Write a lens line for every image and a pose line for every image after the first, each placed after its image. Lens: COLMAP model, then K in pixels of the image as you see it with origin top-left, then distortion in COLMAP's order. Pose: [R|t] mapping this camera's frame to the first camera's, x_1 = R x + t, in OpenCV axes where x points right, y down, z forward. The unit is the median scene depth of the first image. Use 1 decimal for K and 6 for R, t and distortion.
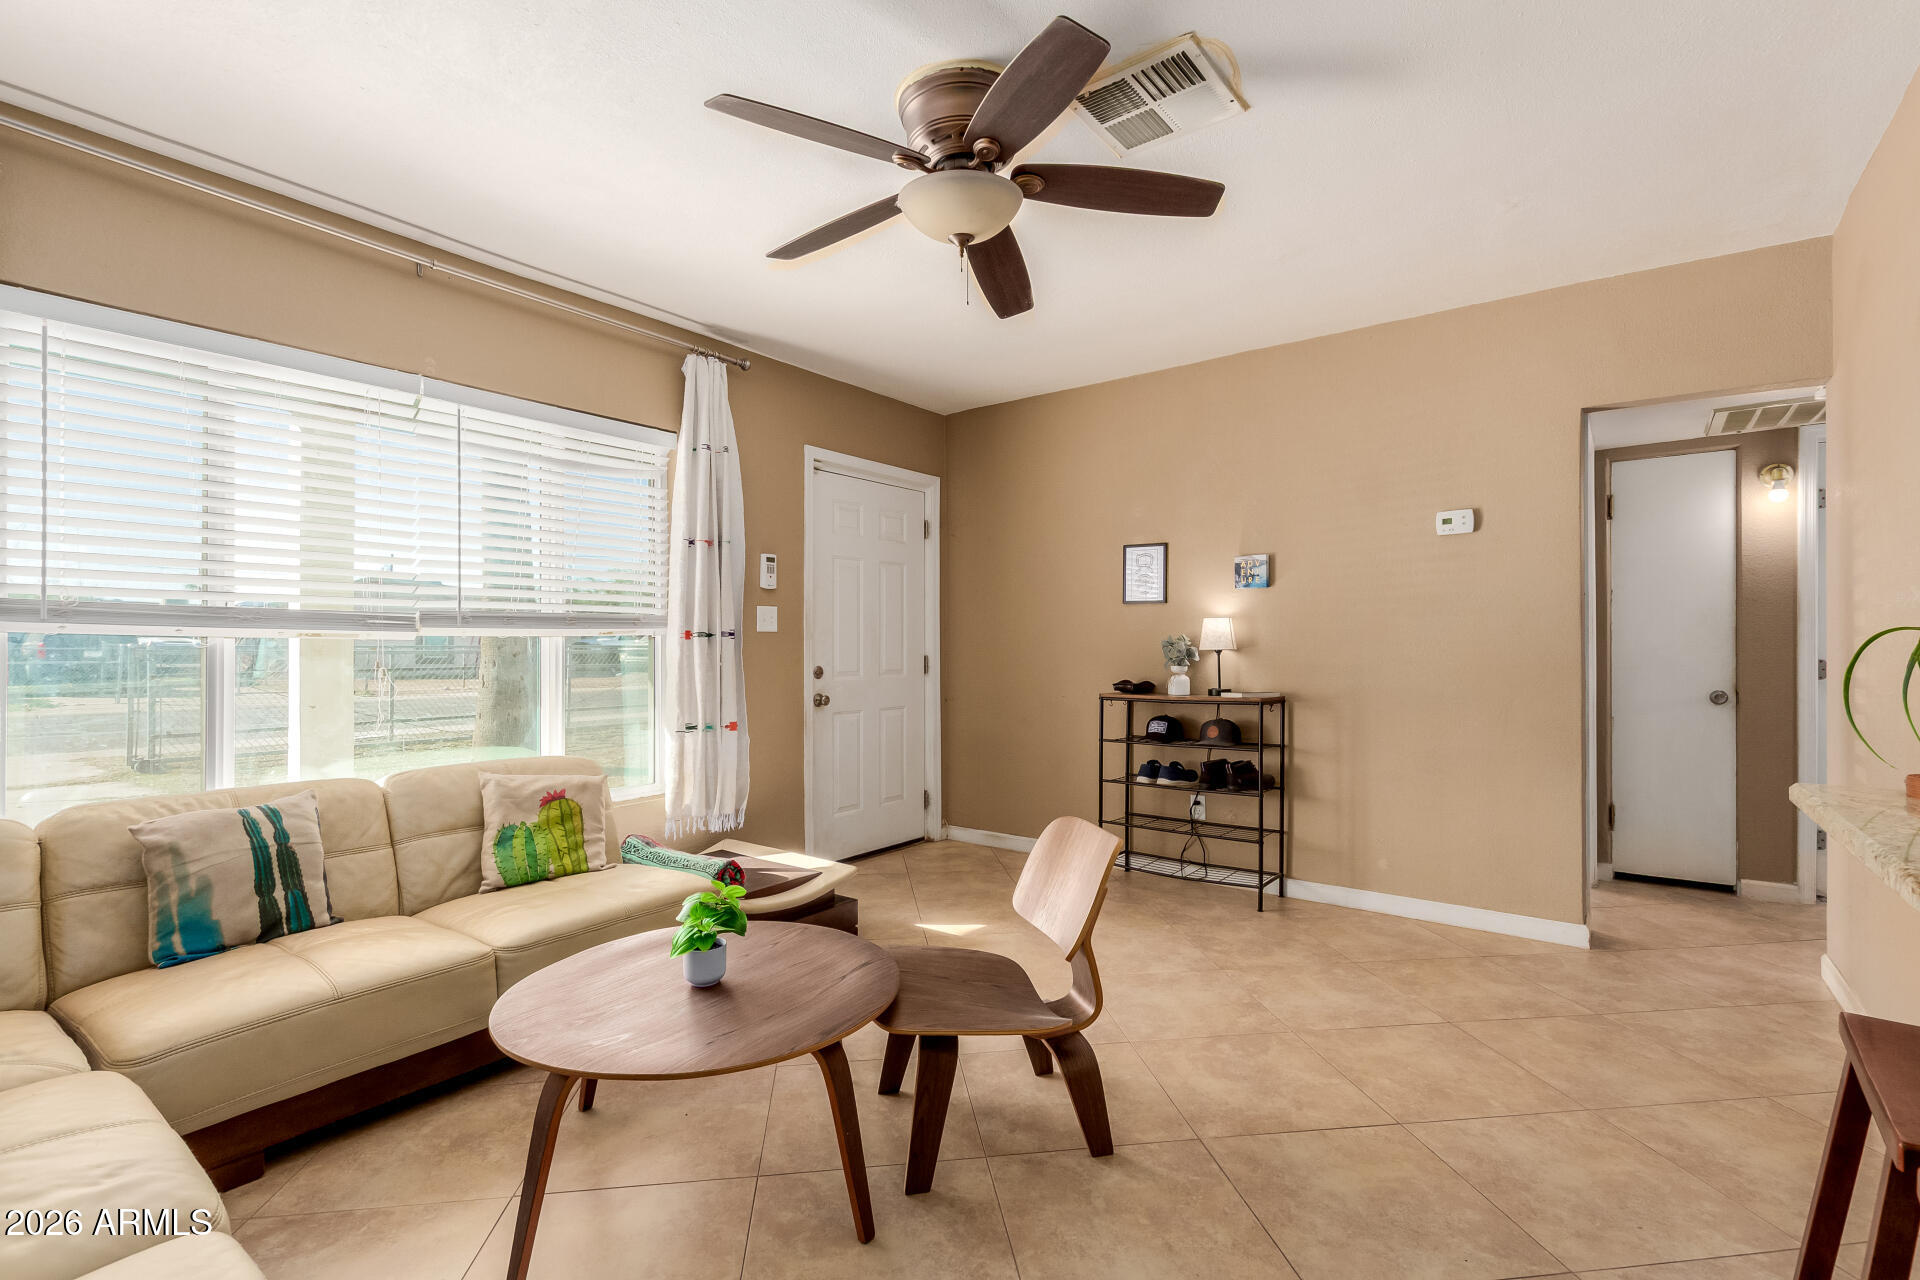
lens RADIAL K [[885.1, 0, 966.5], [0, 885.1, 642.1], [0, 0, 1]] dist [0.008121, 0.000533]
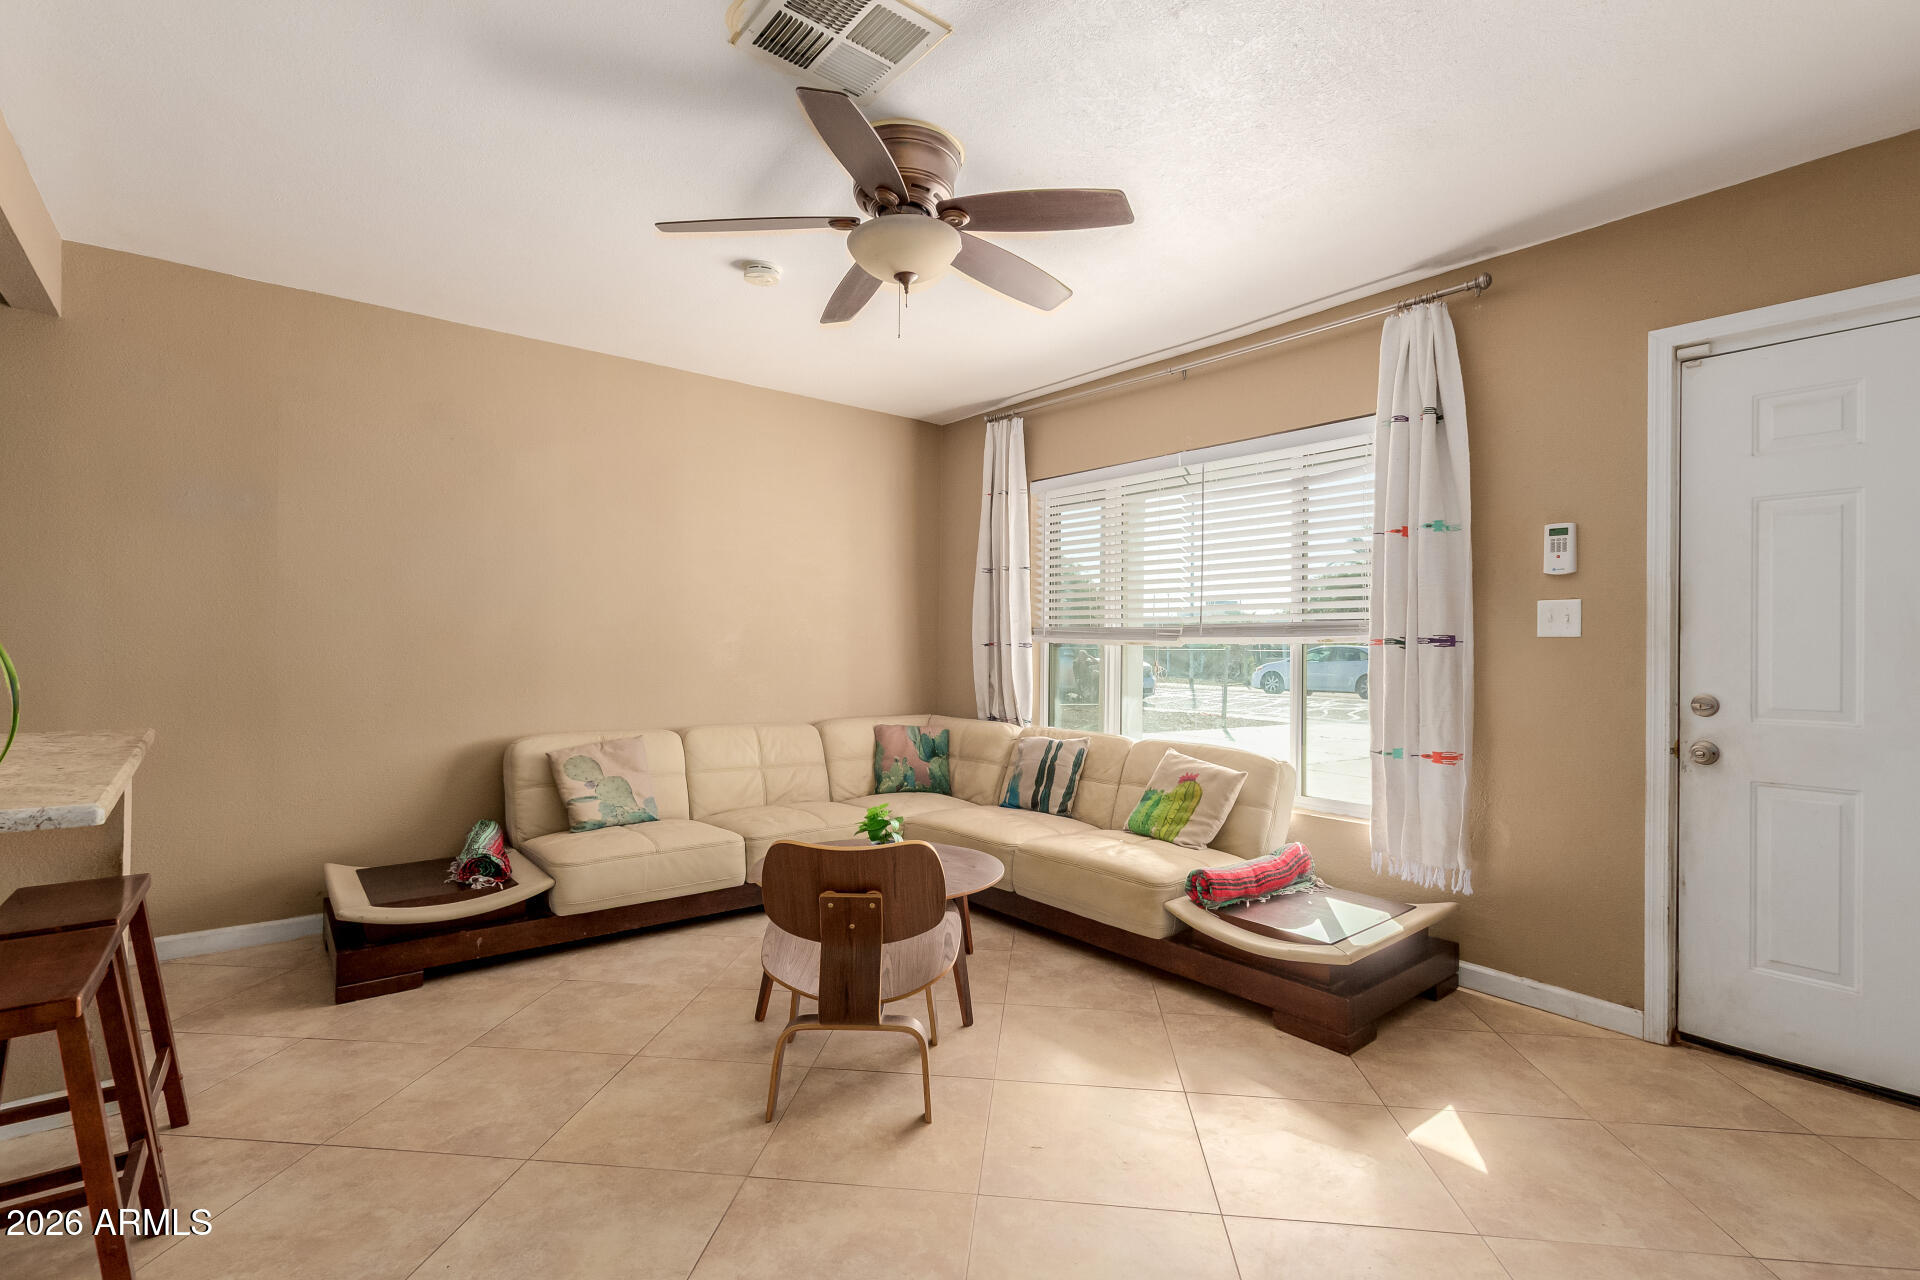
lens RADIAL K [[875.7, 0, 957.9], [0, 875.7, 643.6], [0, 0, 1]] dist [0.002232, 0.000508]
pose [[-0.241999, -0.002635, -0.970273, 0.775000], [-0.007367, 0.999972, -0.000878, -0.003359], [0.970249, 0.006936, -0.242011, 1.004374]]
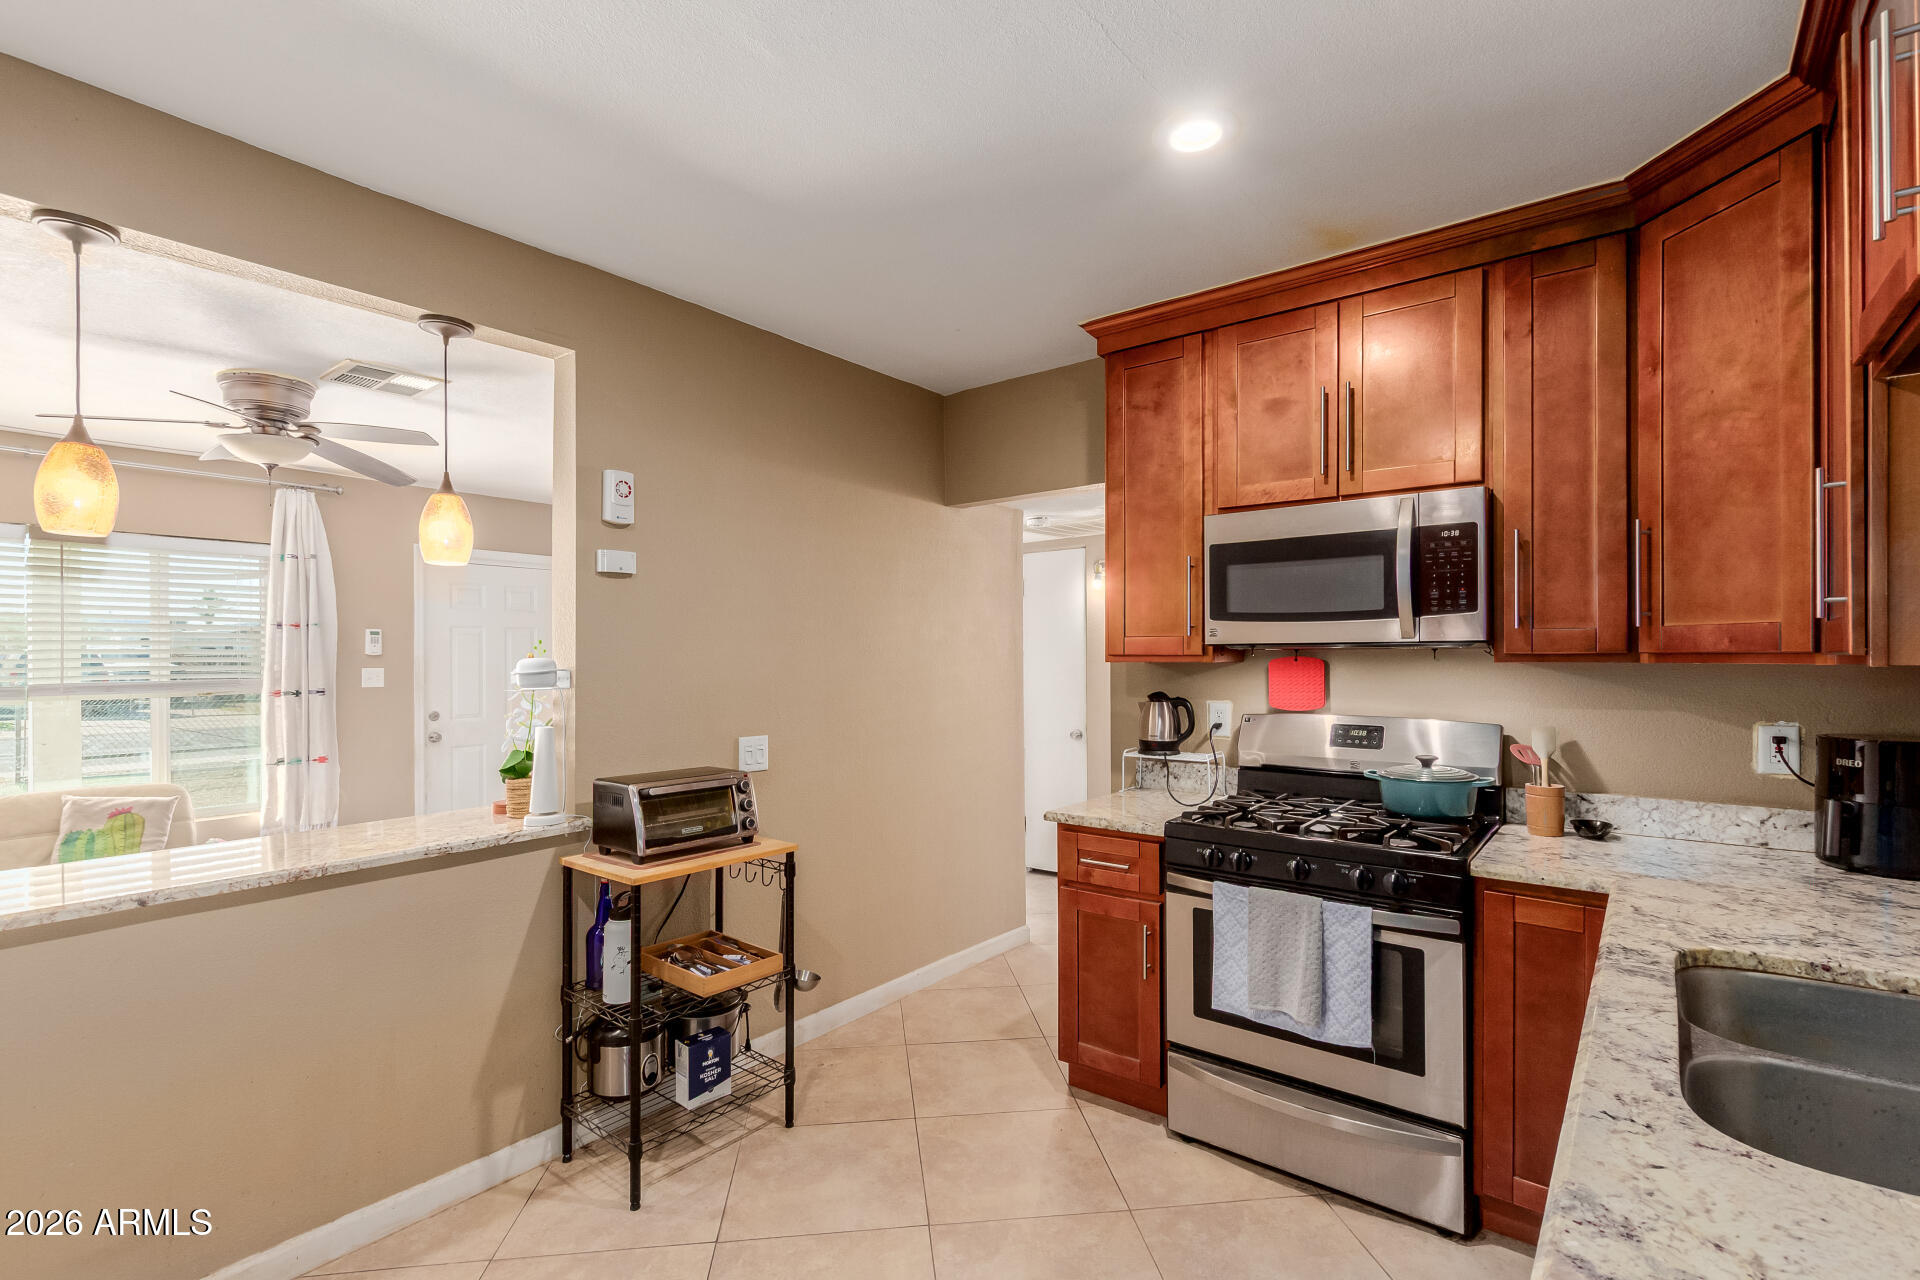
lens RADIAL K [[876.3, 0, 952.8], [0, 876.3, 656.4], [0, 0, 1]] dist [0.000589, 0.000241]
pose [[0.999396, -0.004746, -0.034420, 0.973161], [0.004779, 0.999988, 0.000892, -0.077697], [0.034416, -0.001056, 0.999407, -0.402296]]
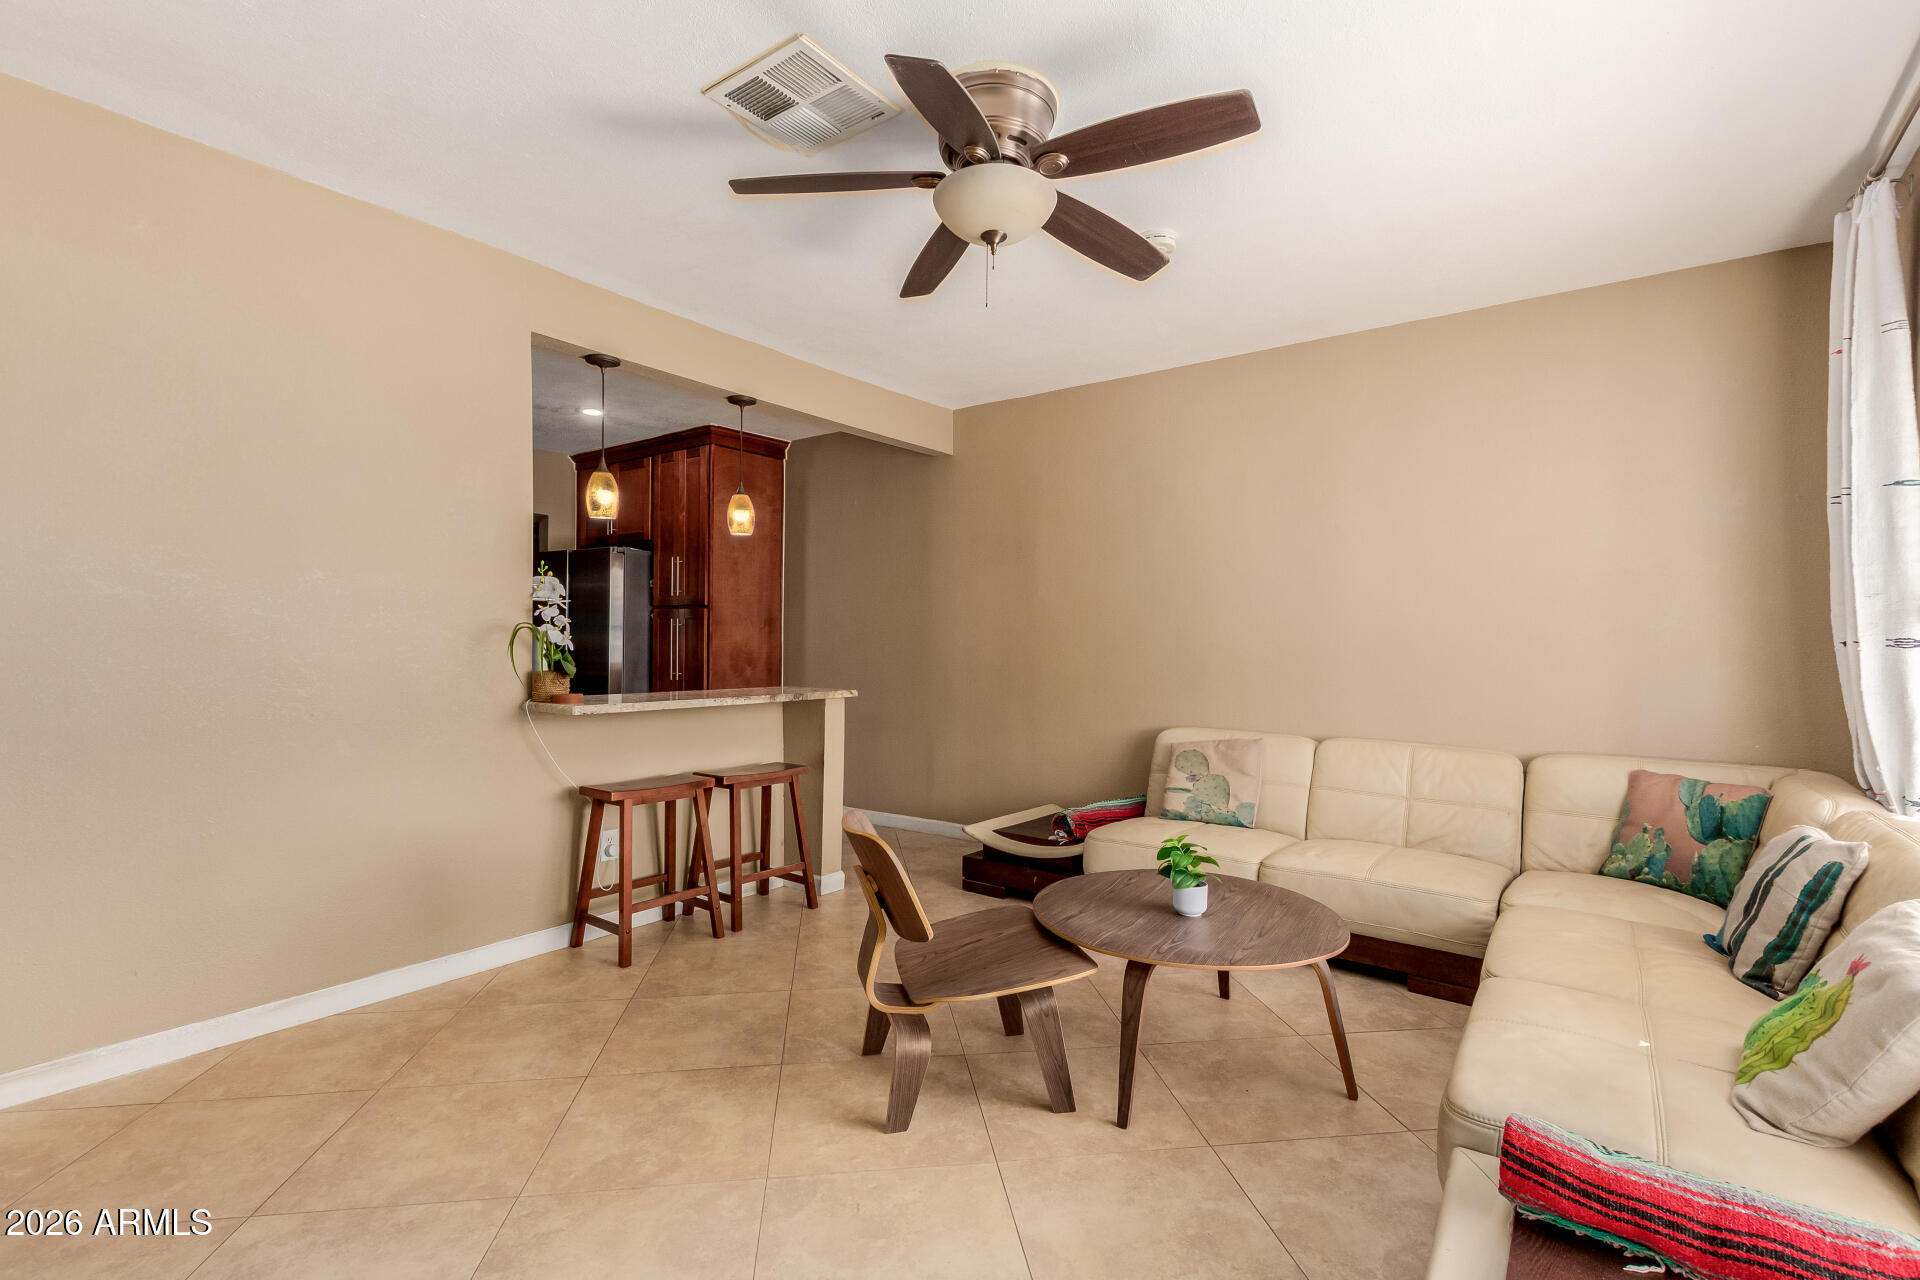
lens RADIAL K [[875.7, 0, 957.9], [0, 875.7, 643.6], [0, 0, 1]] dist [0.002232, 0.000508]
pose [[-0.999983, -0.005567, 0.001630, 0.022386], [-0.005568, 0.999984, -0.000636, 0.003643], [-0.001626, -0.000645, -0.999998, 1.504439]]
